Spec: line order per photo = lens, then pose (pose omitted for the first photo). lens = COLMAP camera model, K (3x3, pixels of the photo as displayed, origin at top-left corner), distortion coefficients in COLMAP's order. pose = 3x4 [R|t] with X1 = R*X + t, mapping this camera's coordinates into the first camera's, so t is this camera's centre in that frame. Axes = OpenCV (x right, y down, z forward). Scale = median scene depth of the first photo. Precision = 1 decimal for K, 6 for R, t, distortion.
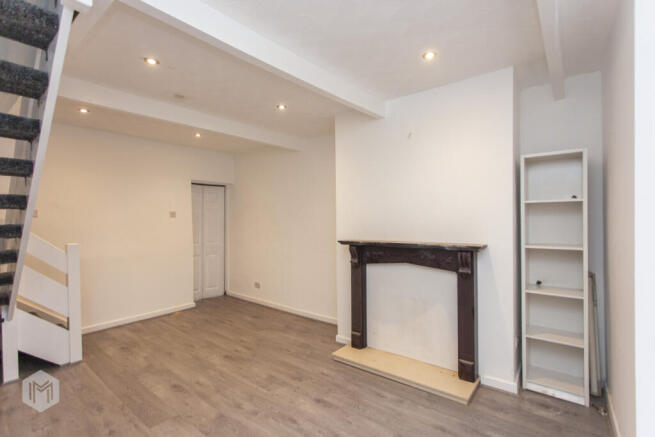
lens RADIAL K [[310.7, 0, 324.8], [0, 310.7, 220.3], [0, 0, 1]] dist [0.002778, -0.000087]
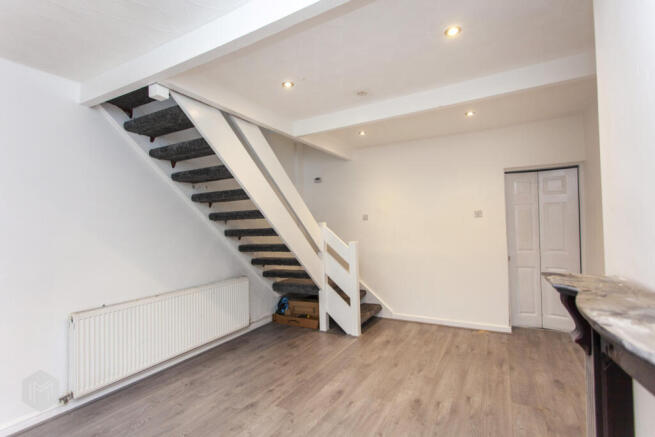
lens RADIAL K [[310.7, 0, 330.4], [0, 310.7, 219.4], [0, 0, 1]] dist [0.002778, -0.000087]
pose [[0.172430, -0.012352, -0.984944, 0.191774], [0.019179, 0.999774, -0.009181, -0.002061], [0.984835, -0.017308, 0.172628, 0.316335]]
